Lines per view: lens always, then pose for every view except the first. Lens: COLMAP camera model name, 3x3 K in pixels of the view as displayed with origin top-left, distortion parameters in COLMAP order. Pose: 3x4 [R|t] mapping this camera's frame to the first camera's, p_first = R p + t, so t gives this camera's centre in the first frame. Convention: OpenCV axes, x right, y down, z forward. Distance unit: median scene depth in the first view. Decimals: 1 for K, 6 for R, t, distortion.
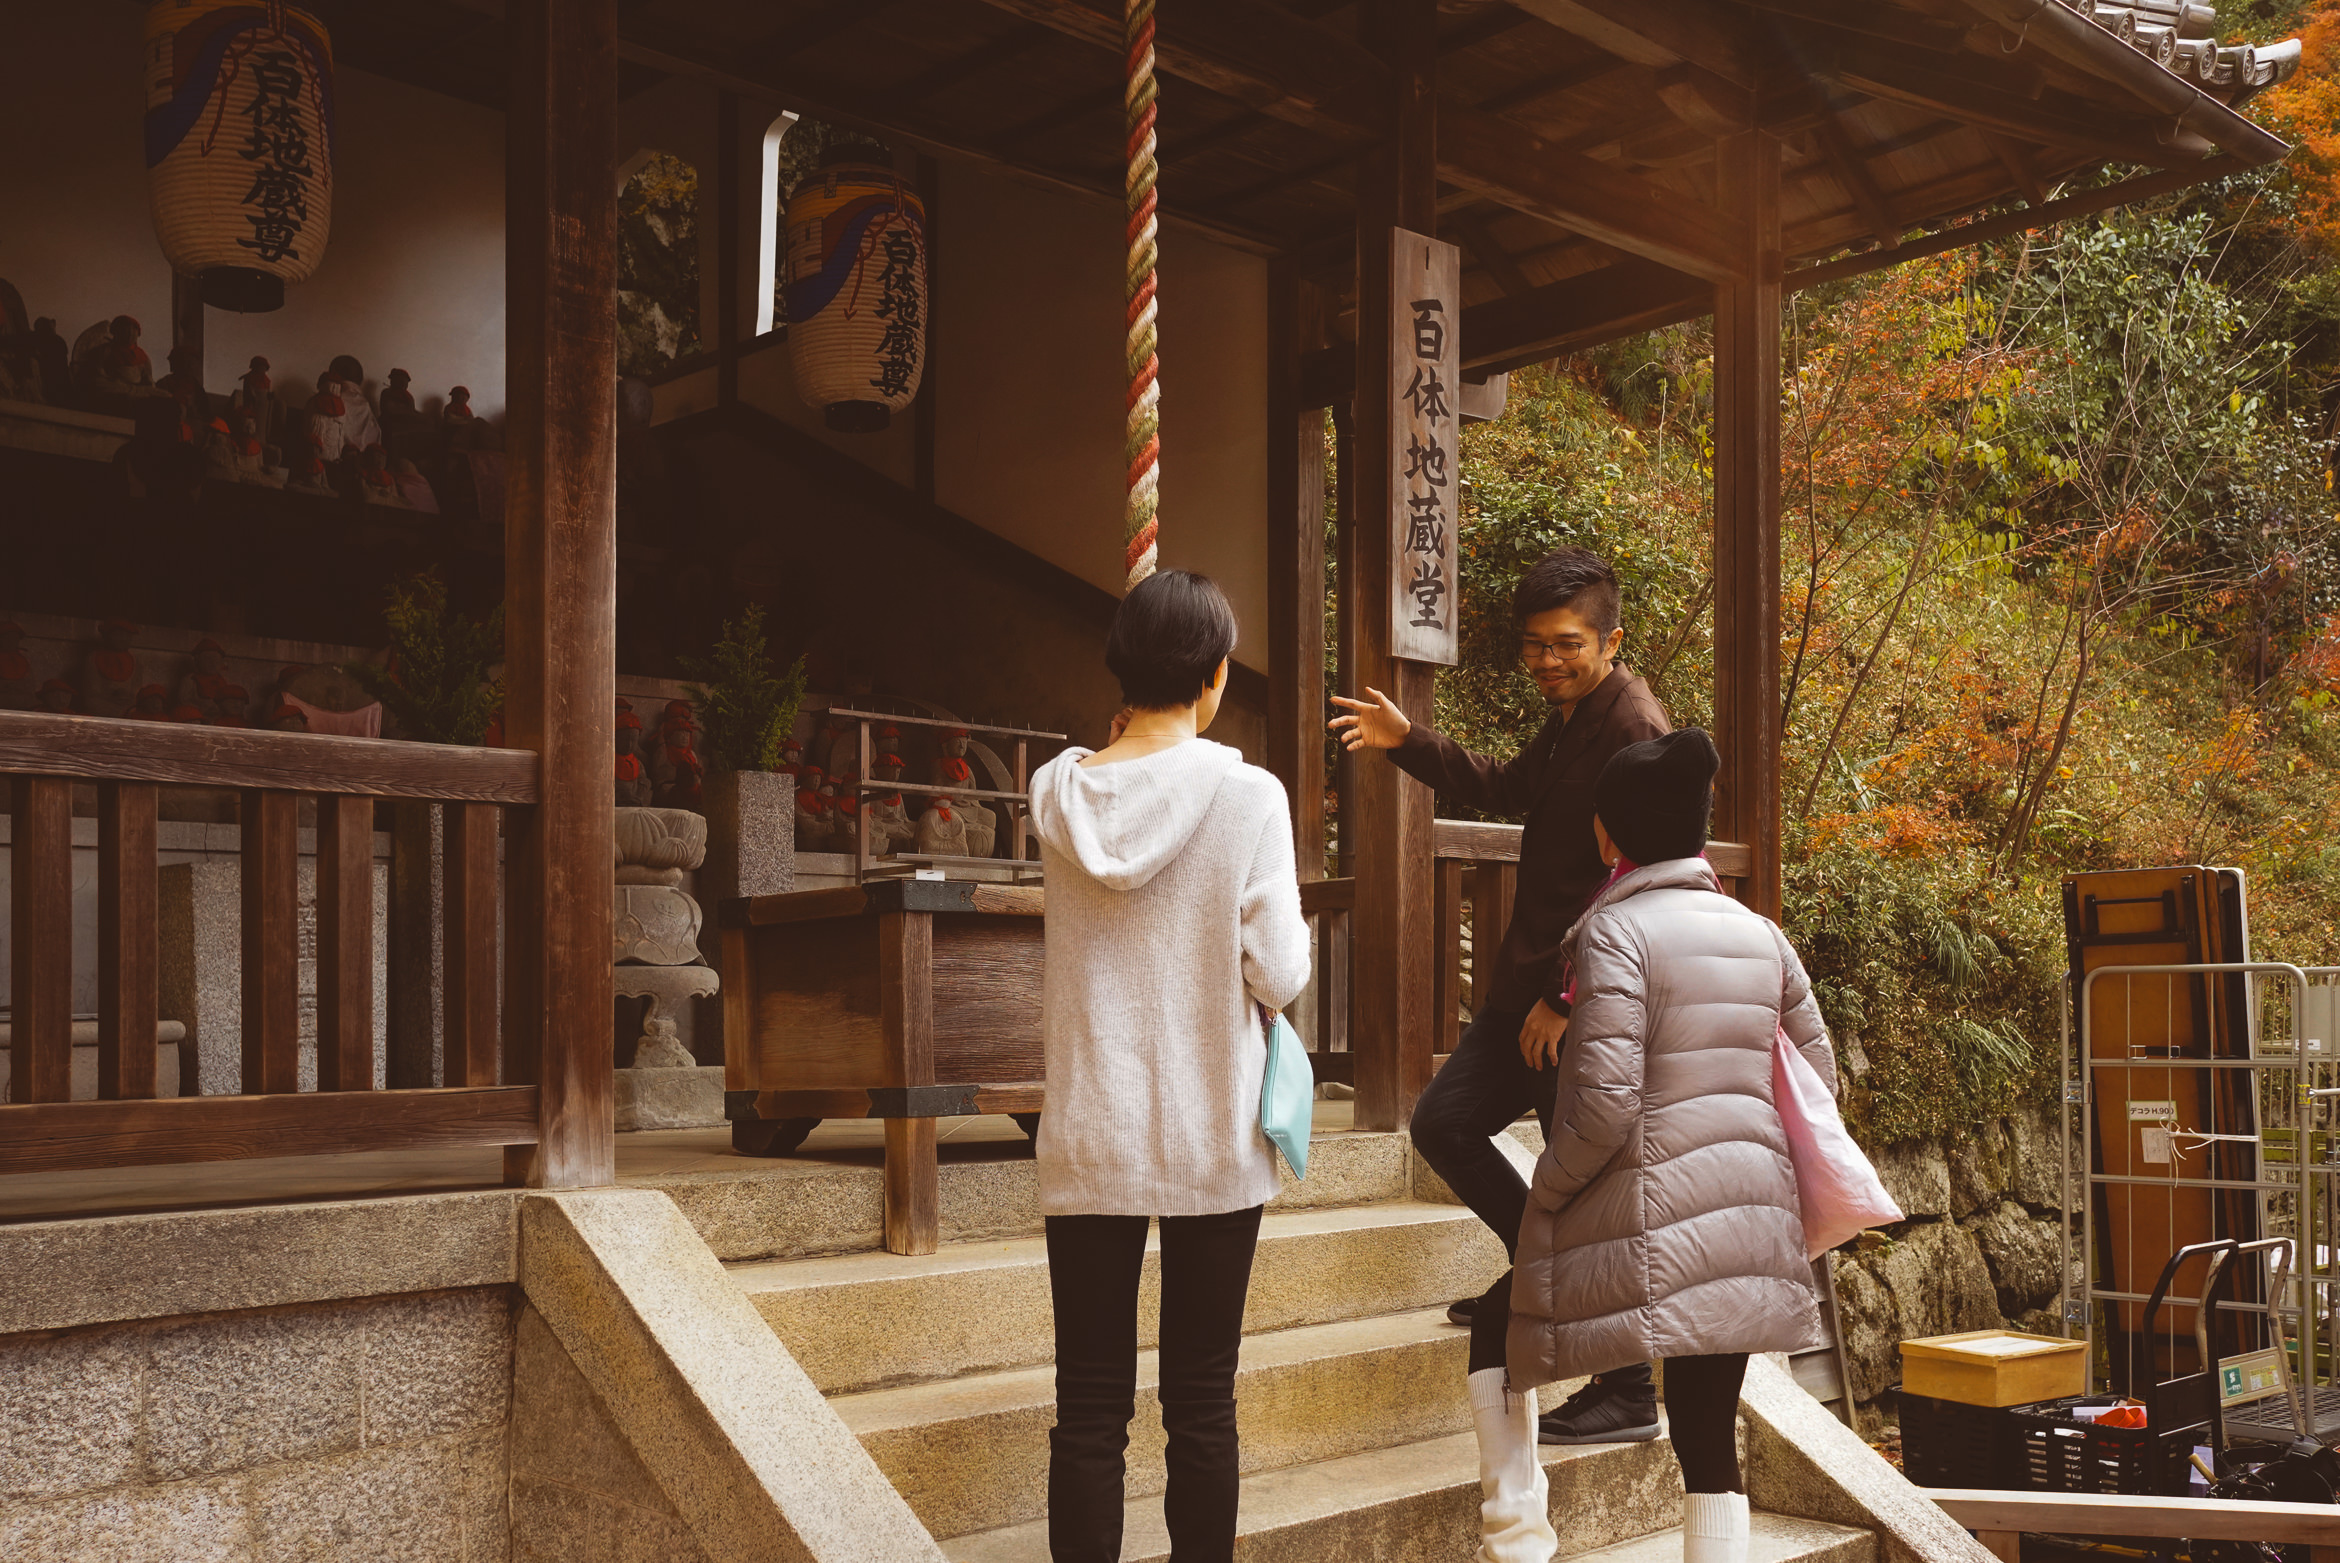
lens RADIAL K [[2352.5, 0, 1170.8], [0, 2352.5, 873.0], [0, 0, 1]] dist [0.076527, 0.001894]
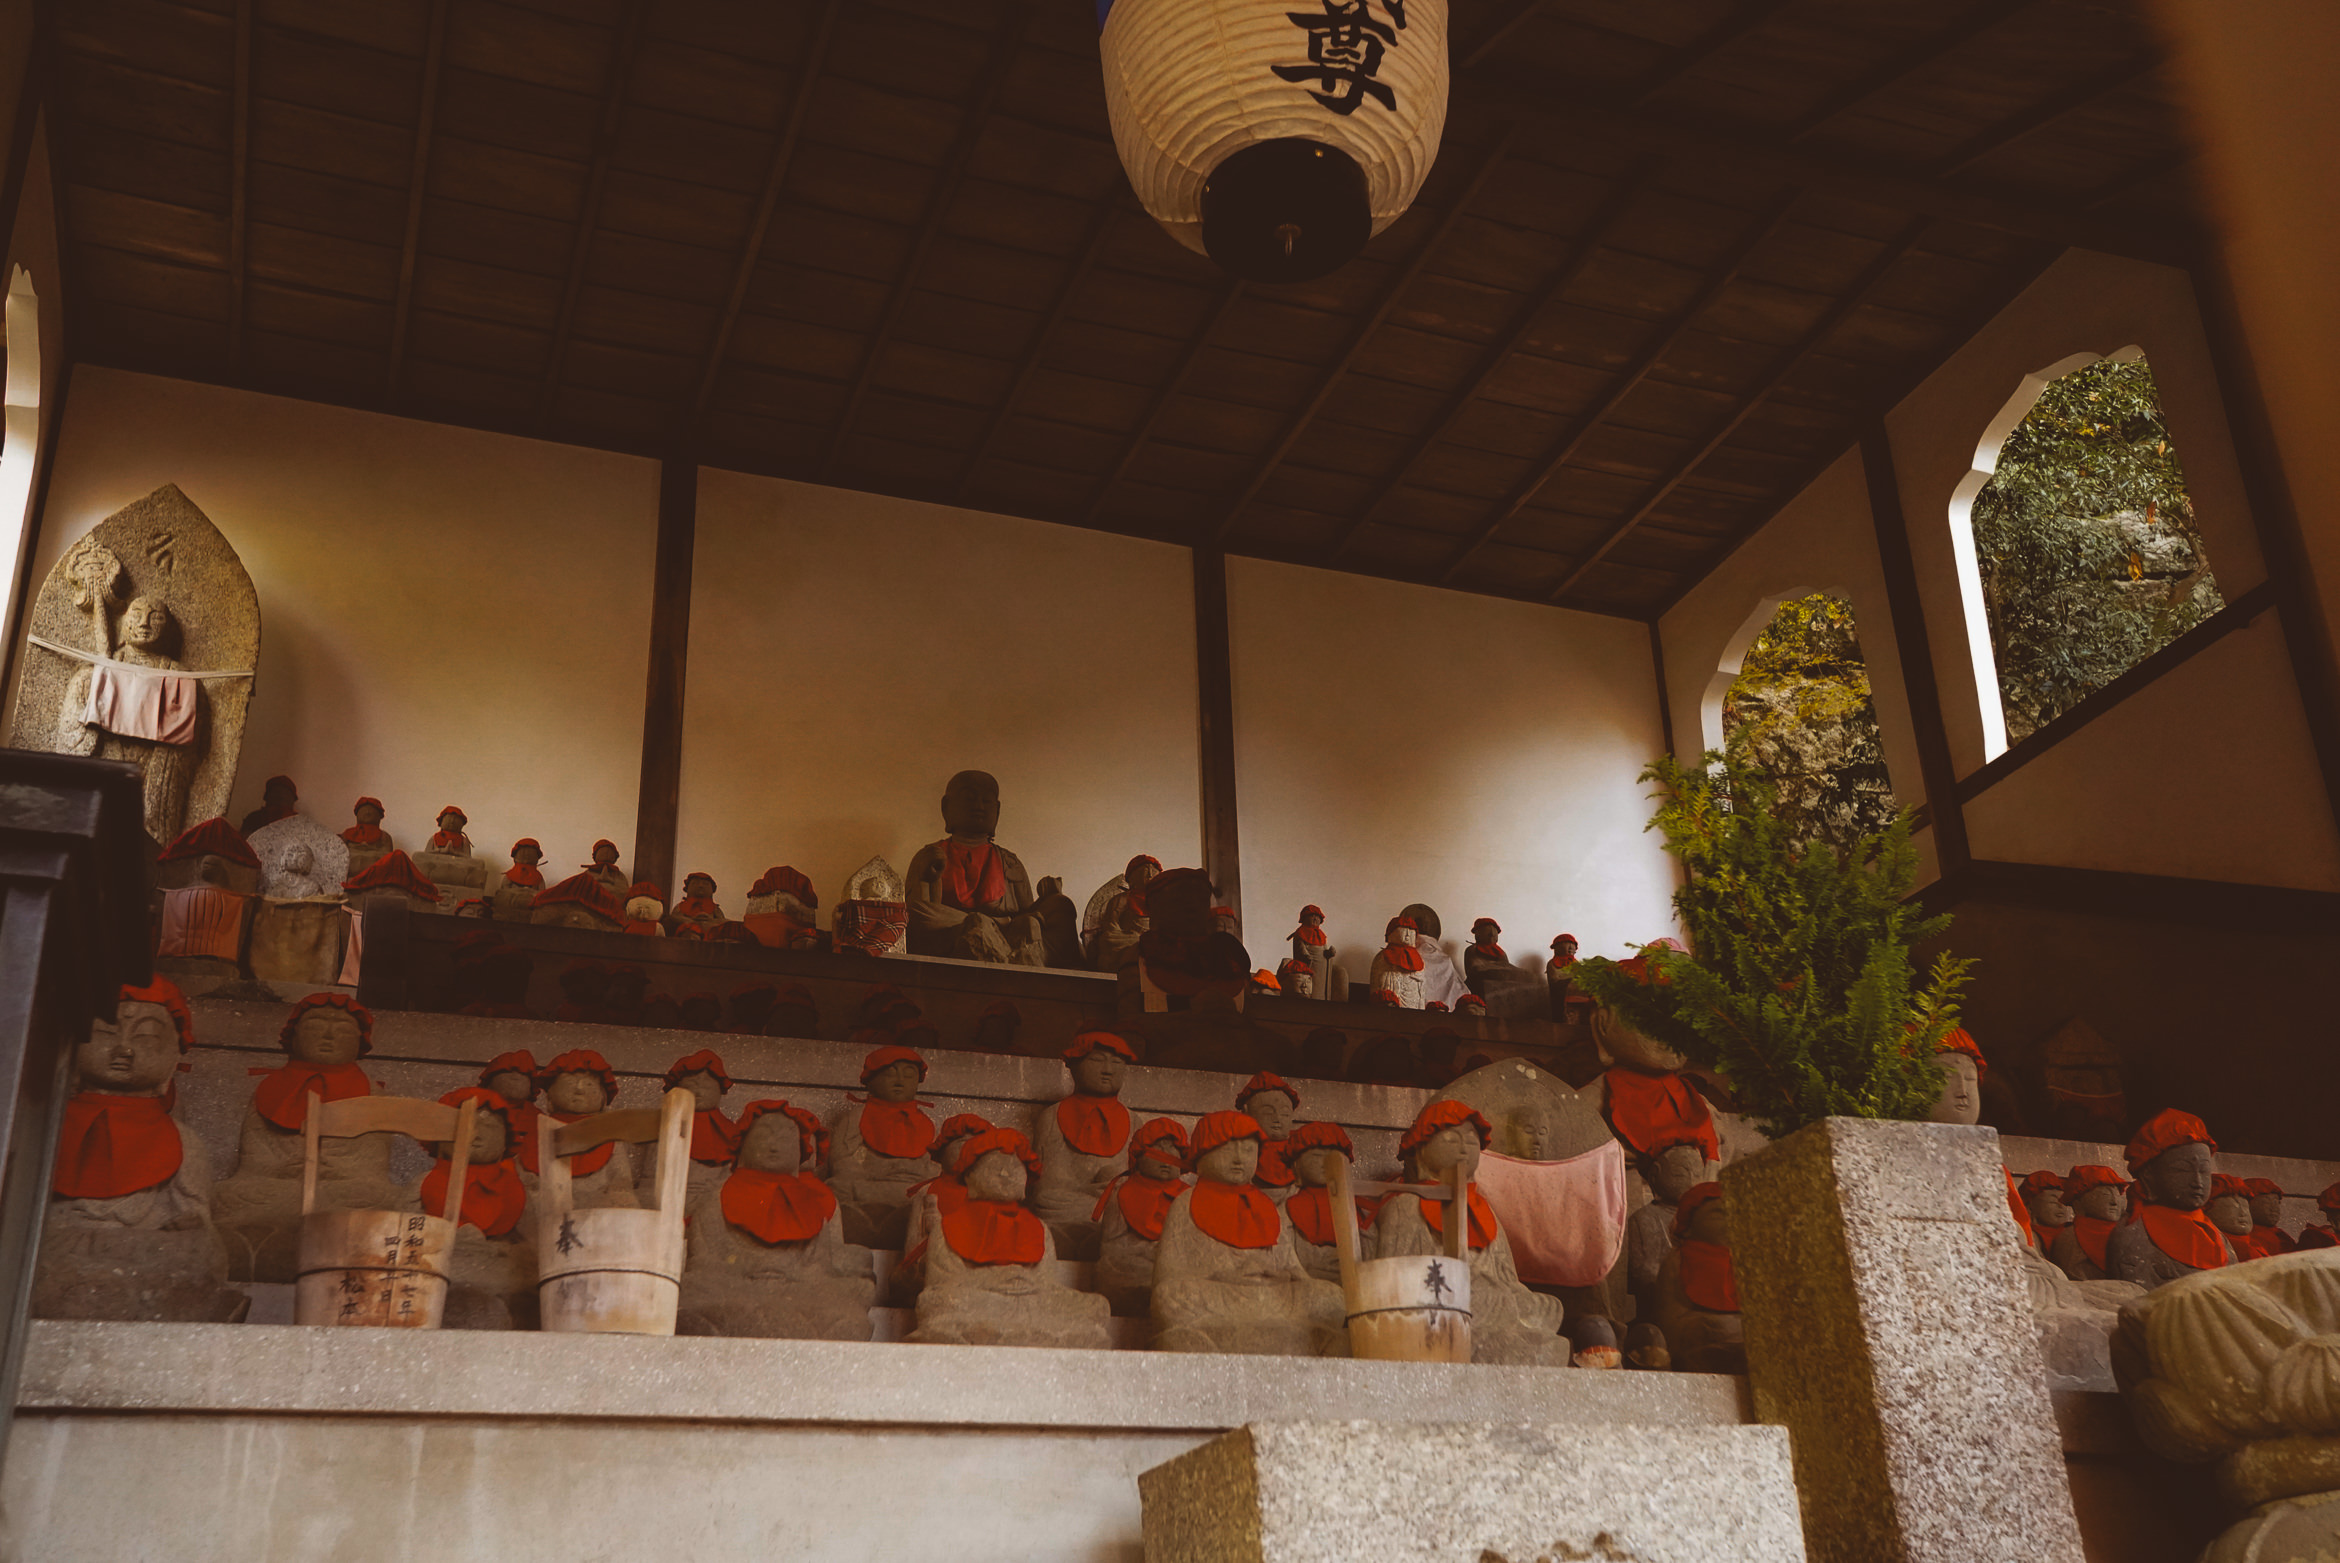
lens RADIAL K [[2451.4, 0, 1170.0], [0, 2451.4, 781.5], [0, 0, 1]] dist [-0.000868, 0.000976]
pose [[0.908531, -0.190462, -0.371882, -0.144190], [0.048959, 0.932455, -0.357954, 0.016446], [0.414940, 0.307005, 0.856489, 0.351121]]
